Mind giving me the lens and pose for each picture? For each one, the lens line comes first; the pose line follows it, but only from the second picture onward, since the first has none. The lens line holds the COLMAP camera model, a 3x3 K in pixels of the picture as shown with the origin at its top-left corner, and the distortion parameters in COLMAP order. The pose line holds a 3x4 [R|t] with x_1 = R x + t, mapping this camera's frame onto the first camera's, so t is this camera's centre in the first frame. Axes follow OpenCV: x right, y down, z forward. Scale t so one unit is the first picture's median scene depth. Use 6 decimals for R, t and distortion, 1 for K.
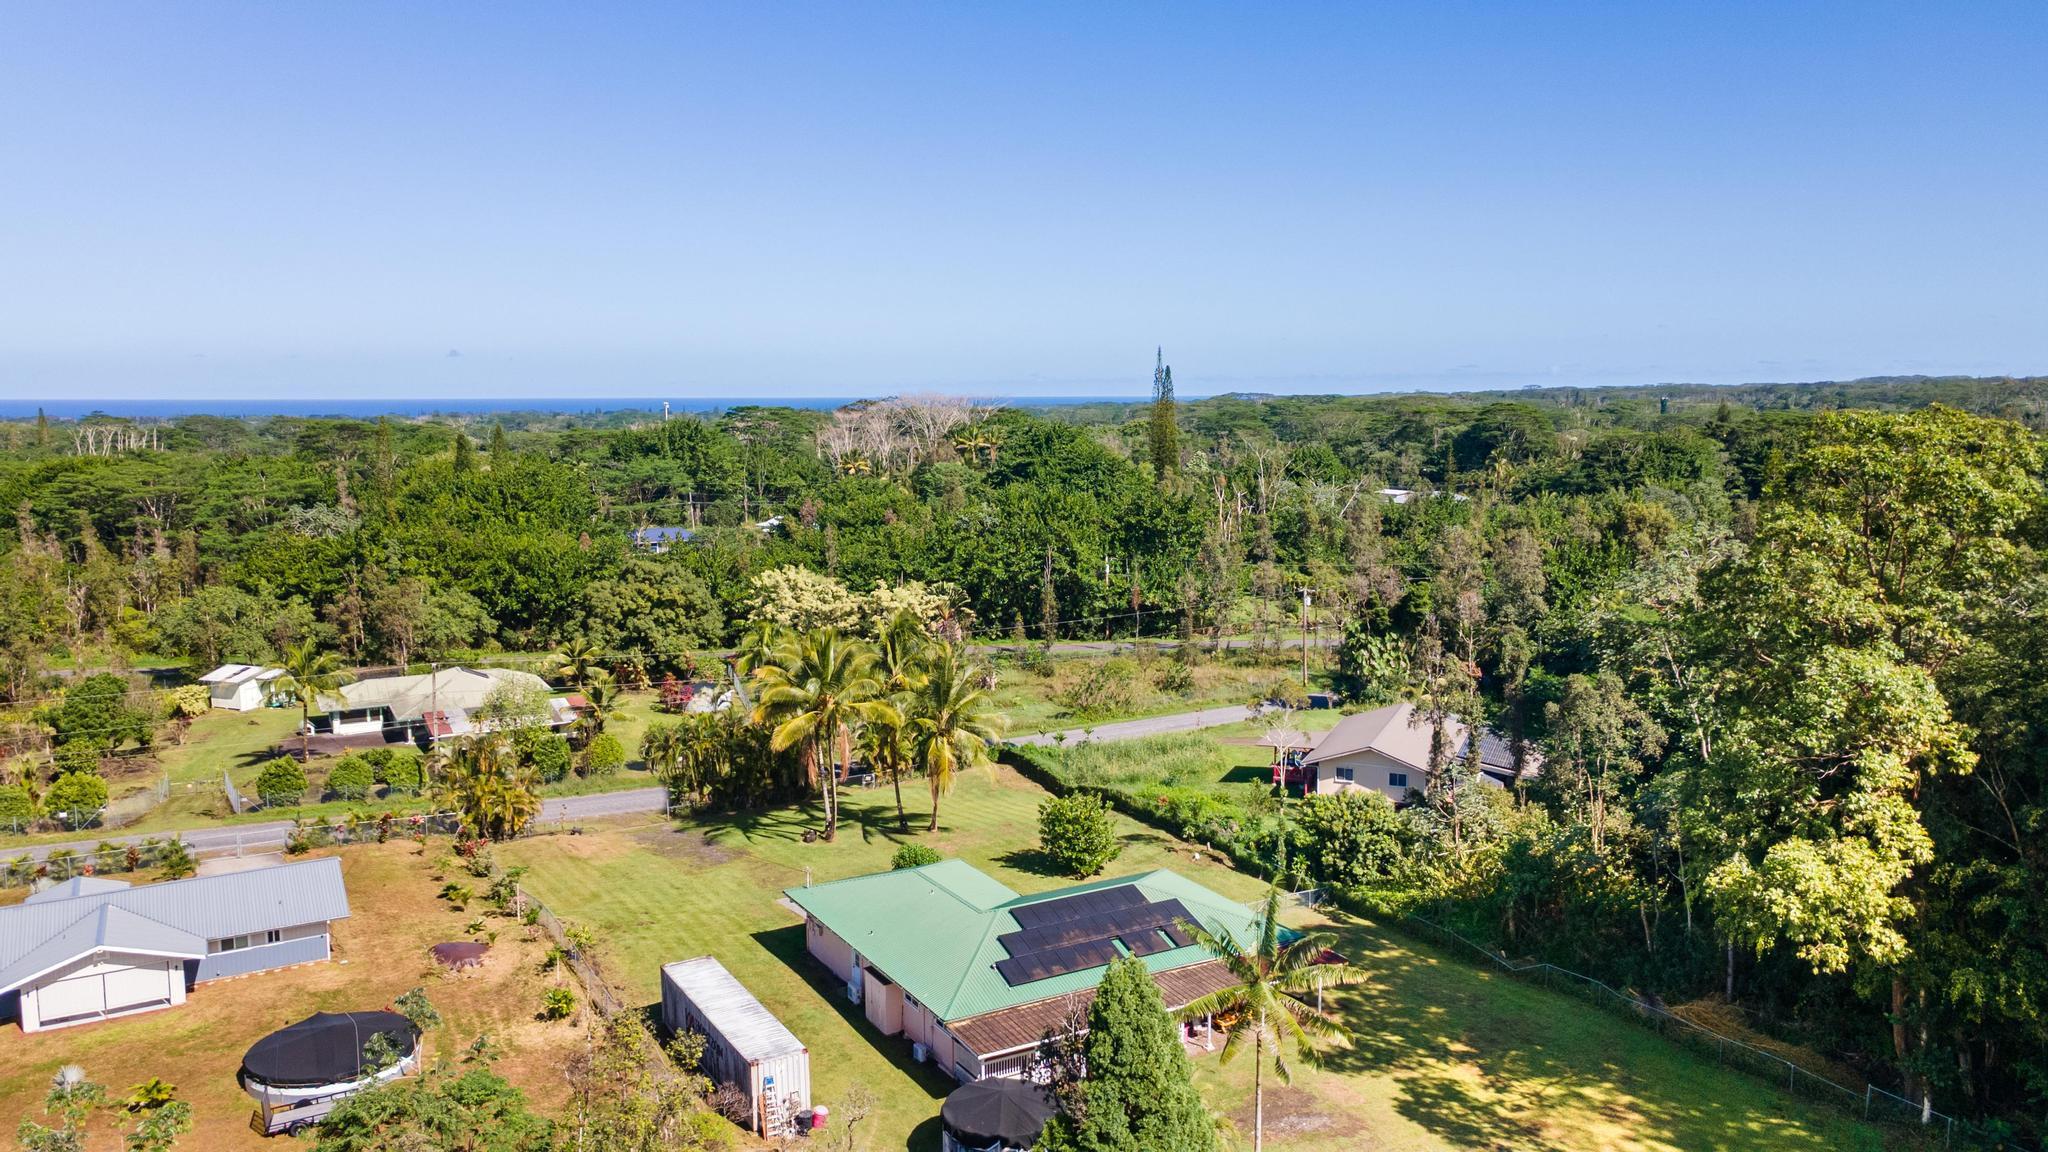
lens RADIAL K [[1482.7, 0, 1024.0], [0, 1482.7, 576.0], [0, 0, 1]] dist [0.026784, -0.002997]
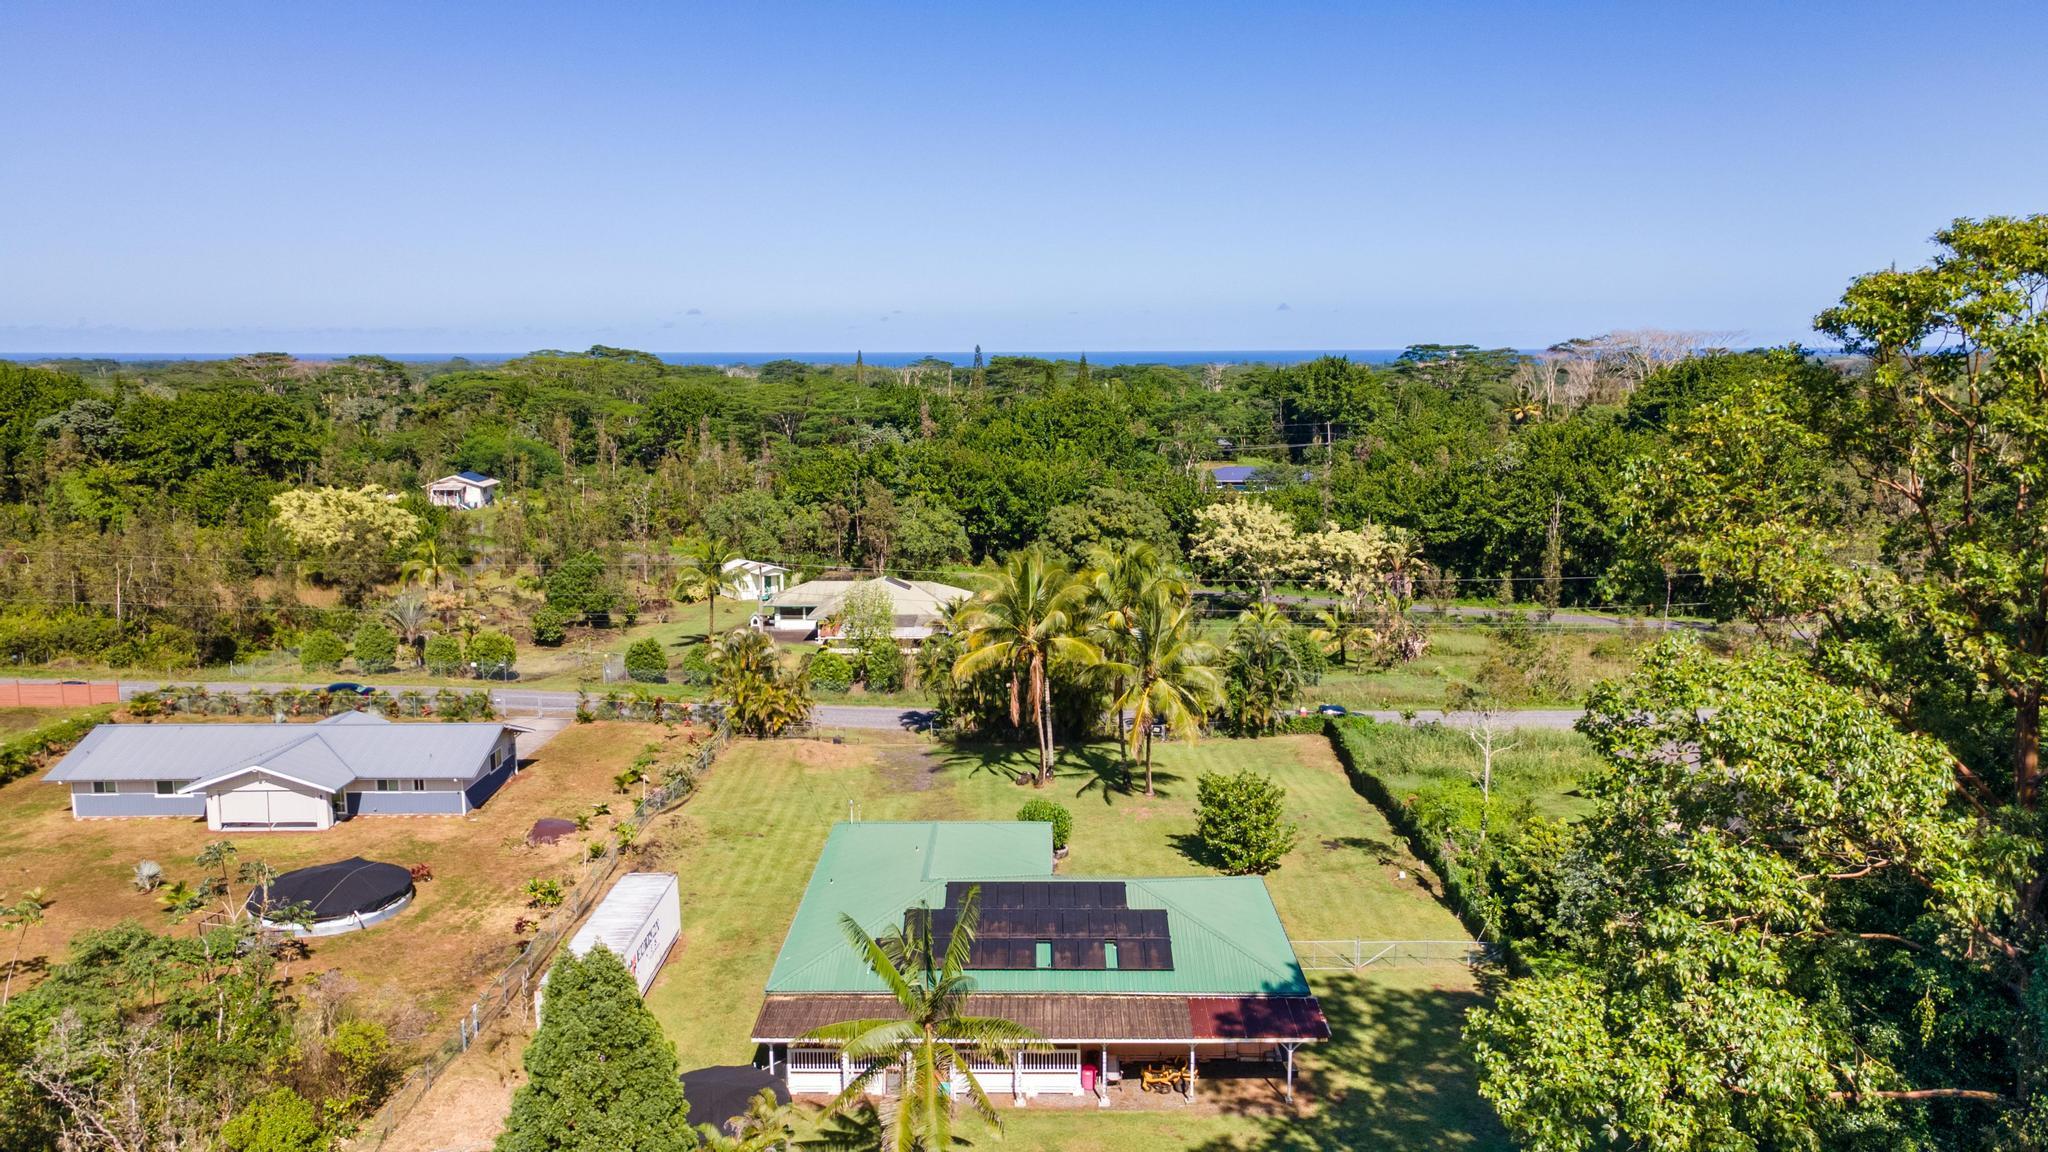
lens RADIAL K [[1482.7, 0, 1024.0], [0, 1482.7, 576.0], [0, 0, 1]] dist [0.026784, -0.002997]
pose [[0.858793, 0.078532, -0.506267, 0.211936], [-0.062491, 0.996860, 0.048627, 0.004066], [0.508497, -0.010124, 0.861005, 0.145535]]
